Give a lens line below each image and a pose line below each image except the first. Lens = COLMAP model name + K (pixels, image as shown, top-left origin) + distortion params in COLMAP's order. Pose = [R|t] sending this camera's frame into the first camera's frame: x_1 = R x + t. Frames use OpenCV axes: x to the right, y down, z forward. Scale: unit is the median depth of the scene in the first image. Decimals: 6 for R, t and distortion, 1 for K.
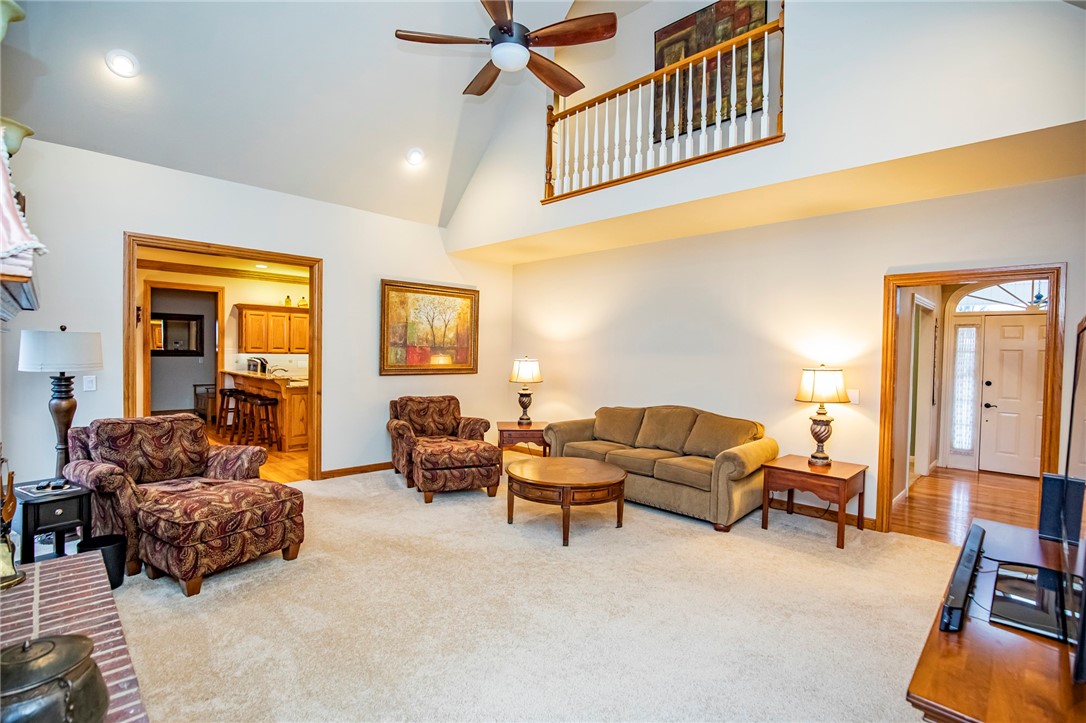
lens RADIAL K [[502.3, 0, 544.0], [0, 502.3, 360.1], [0, 0, 1]] dist [-0.028175, 0.001623]
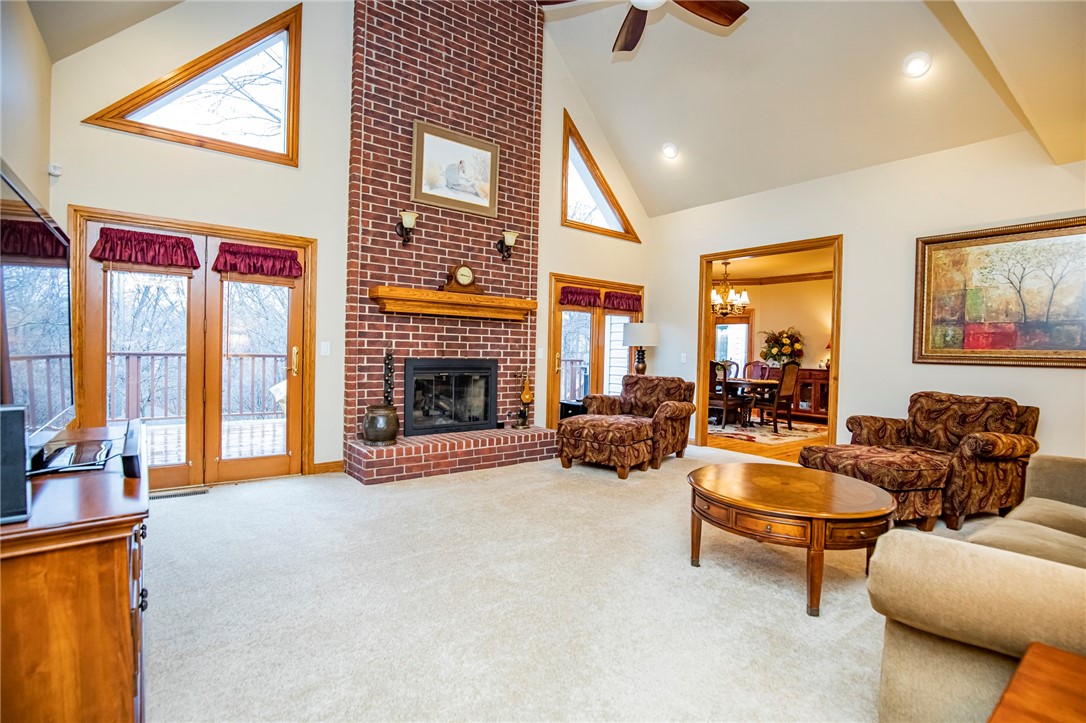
lens RADIAL K [[502.3, 0, 546.0], [0, 502.3, 362.2], [0, 0, 1]] dist [-0.028175, 0.001623]
pose [[-0.147179, -0.002067, -0.989108, 0.501213], [-0.044084, 0.999018, 0.004472, 0.049629], [0.988127, 0.044262, -0.147126, 0.541598]]
